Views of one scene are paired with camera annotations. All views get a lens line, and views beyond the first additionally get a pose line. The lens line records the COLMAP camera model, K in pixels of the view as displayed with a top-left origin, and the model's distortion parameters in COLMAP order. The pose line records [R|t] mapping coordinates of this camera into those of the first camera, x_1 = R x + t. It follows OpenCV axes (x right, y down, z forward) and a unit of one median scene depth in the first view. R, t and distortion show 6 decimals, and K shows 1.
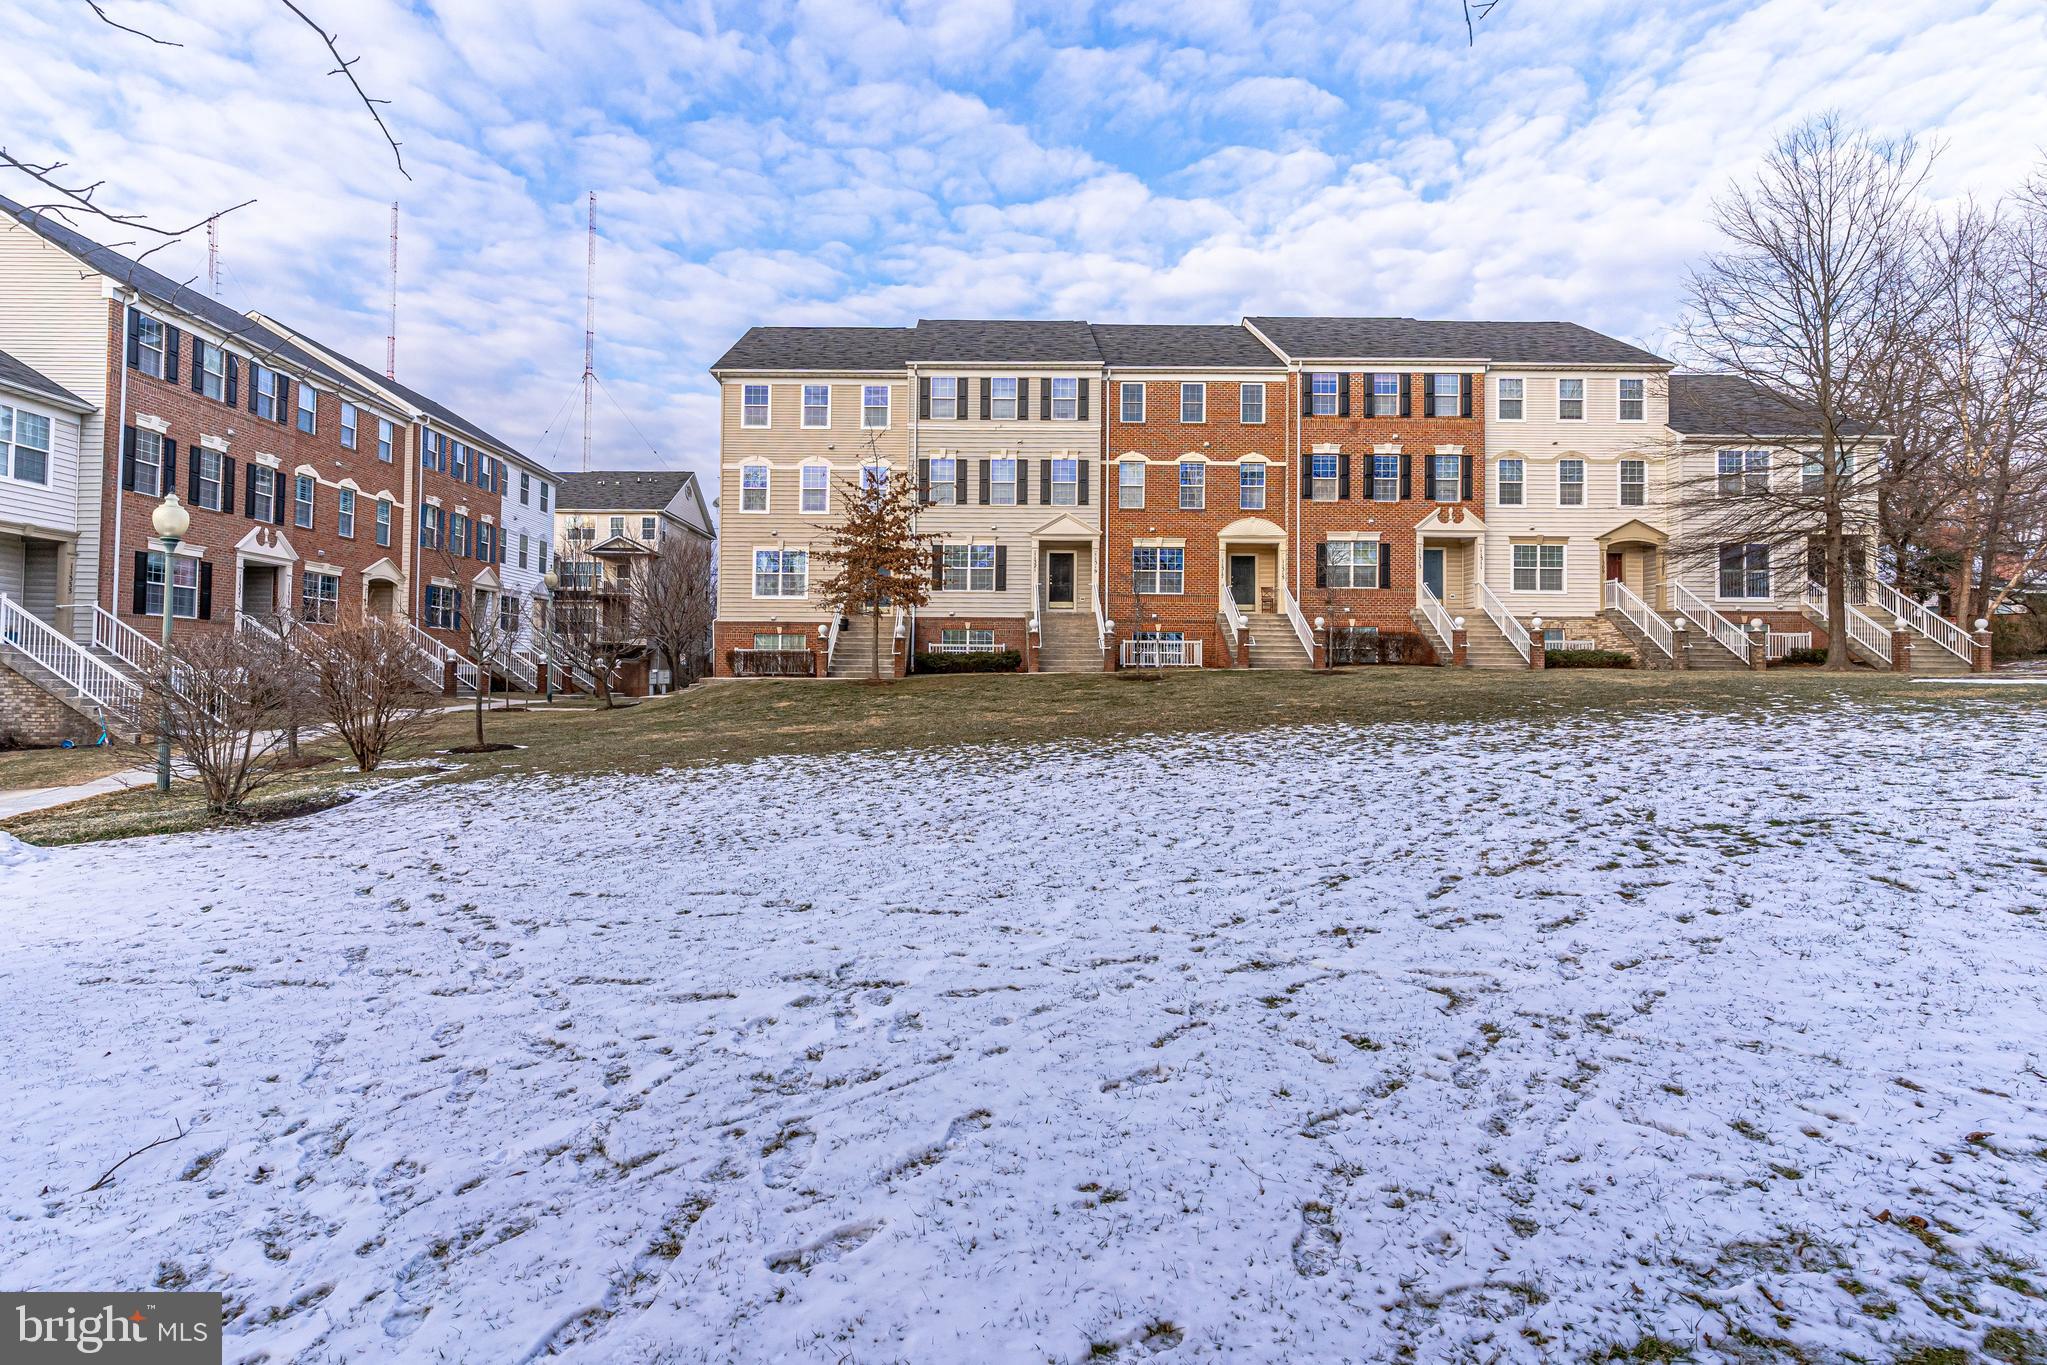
lens RADIAL K [[984.5, 0, 1001.6], [0, 984.5, 667.7], [0, 0, 1]] dist [0.005835, -0.001607]
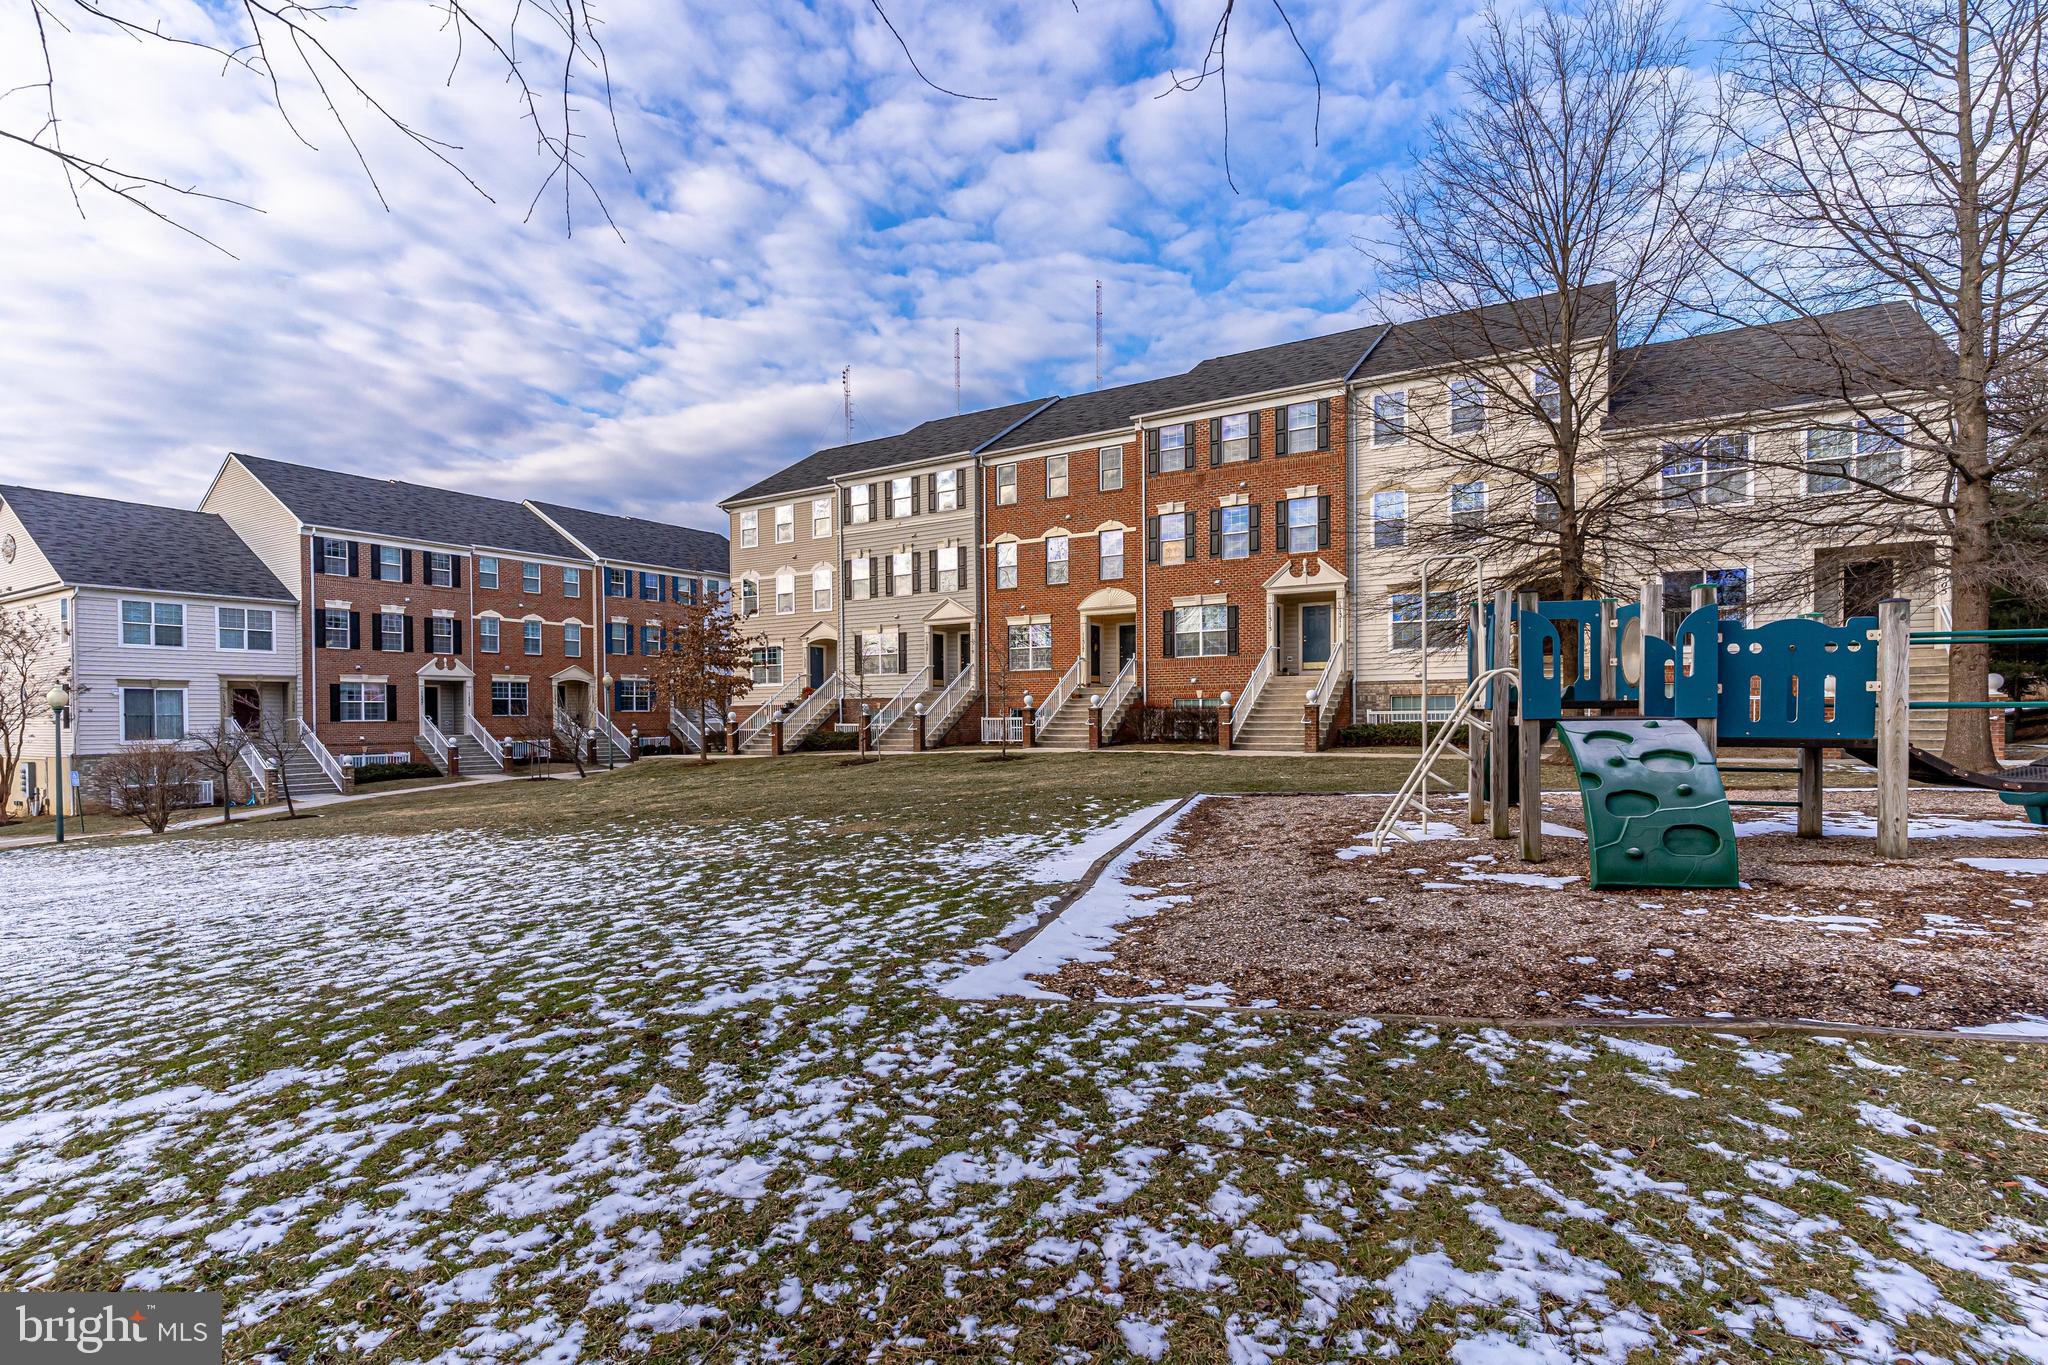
lens RADIAL K [[984.9, 0, 1048.9], [0, 984.9, 739.7], [0, 0, 1]] dist [0.005835, -0.001607]
pose [[0.857765, -0.003176, -0.514033, 0.705991], [0.019145, 0.999485, 0.025772, -0.029685], [0.513686, -0.031947, 0.857383, 0.135209]]
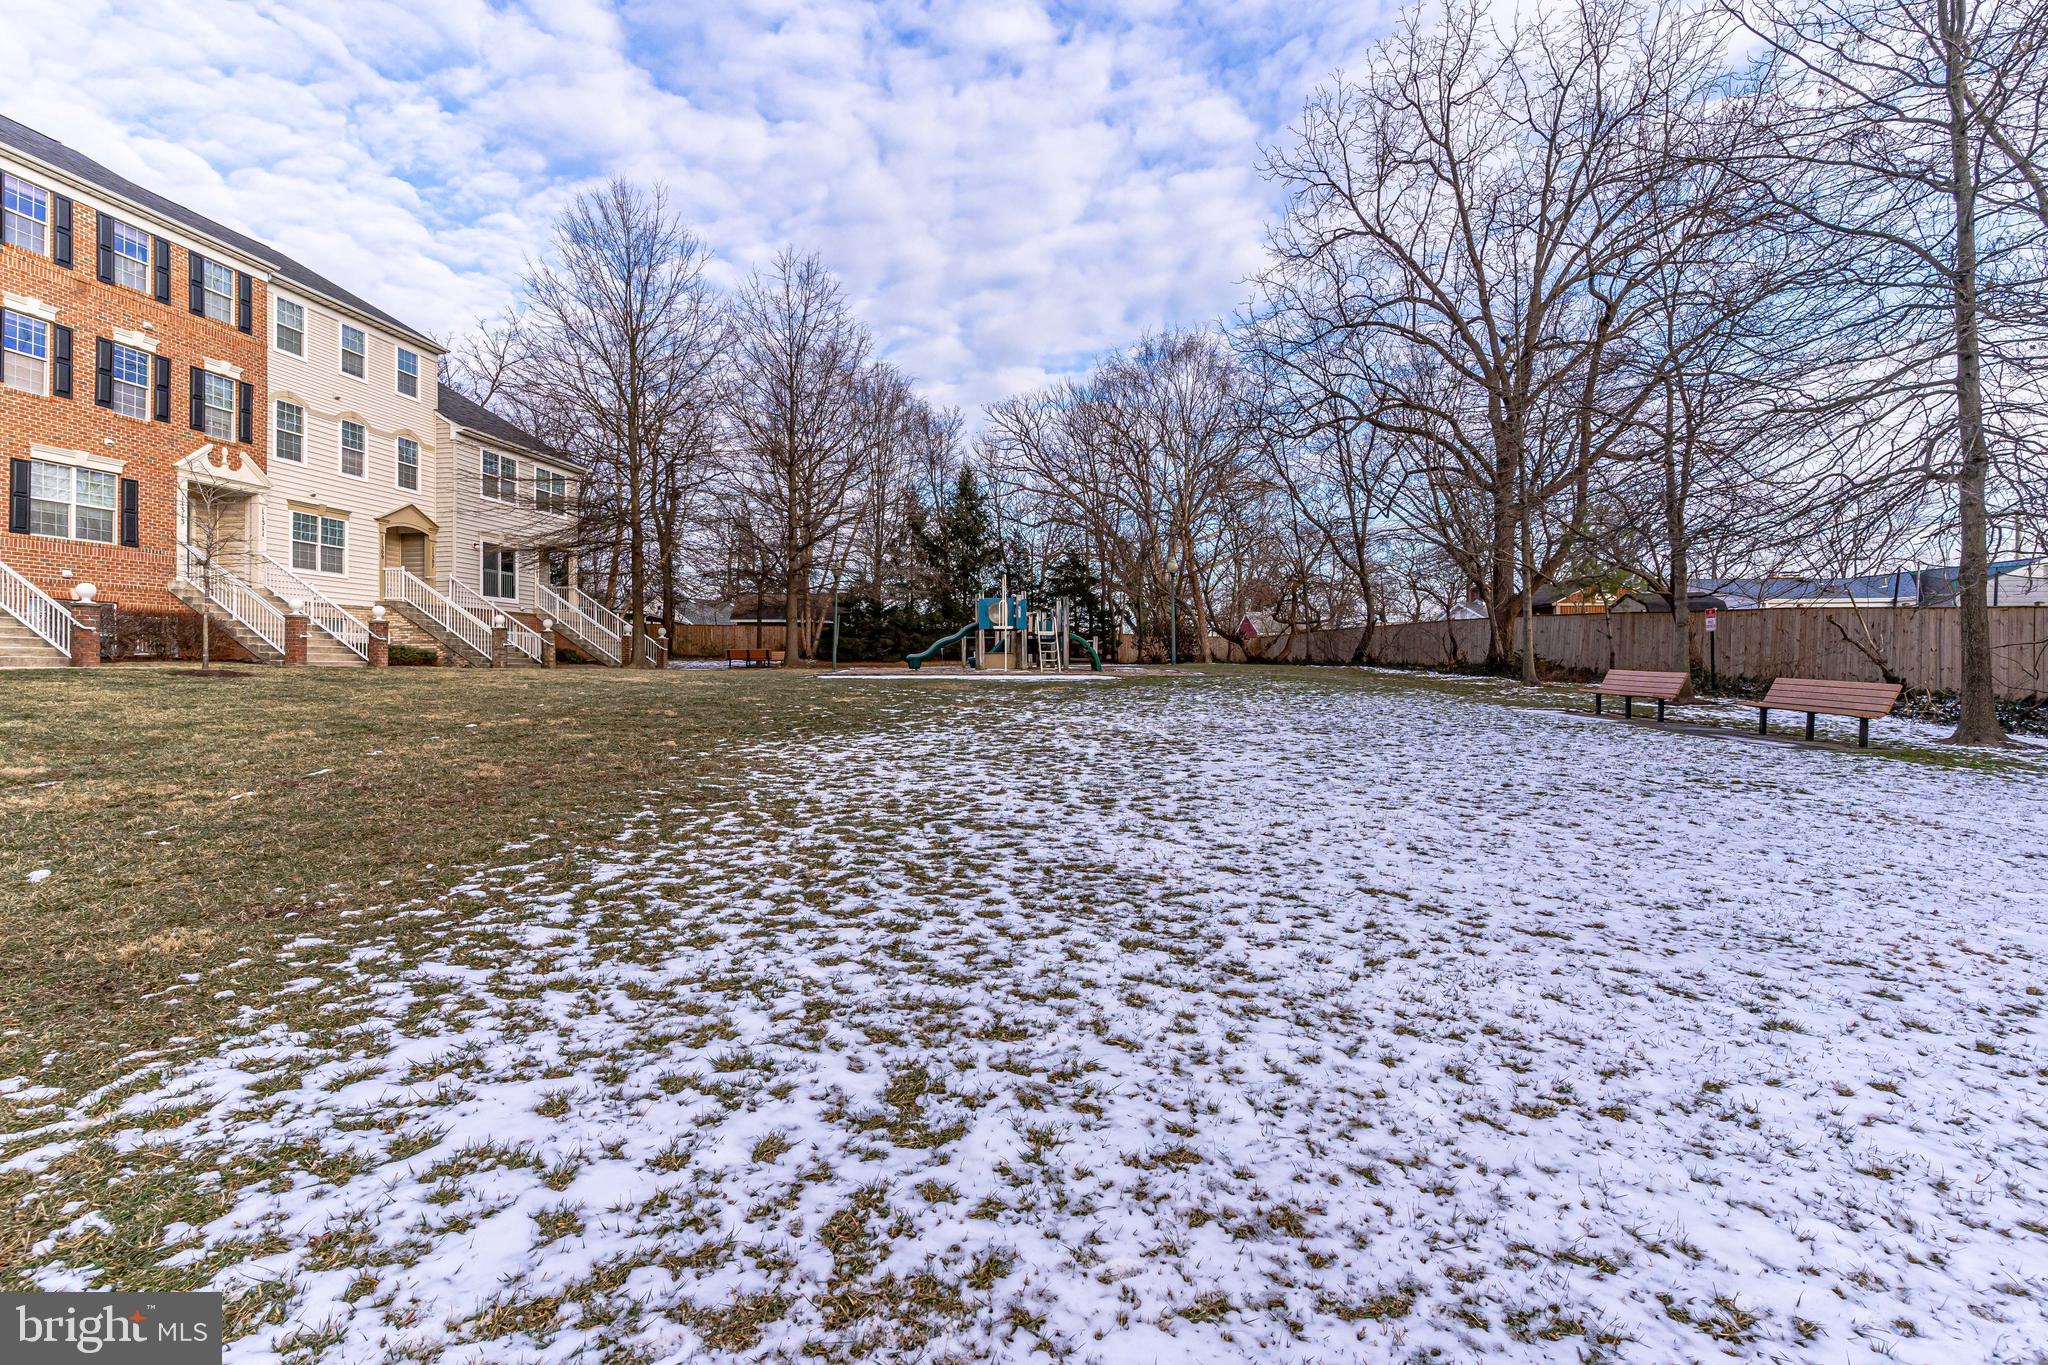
lens RADIAL K [[984.9, 0, 1027.2], [0, 984.9, 656.7], [0, 0, 1]] dist [0.005835, -0.001607]
pose [[0.156050, 0.009395, 0.987704, -0.177310], [-0.005180, 0.999949, -0.008693, -0.002909], [-0.987736, -0.003759, 0.156091, 0.292022]]
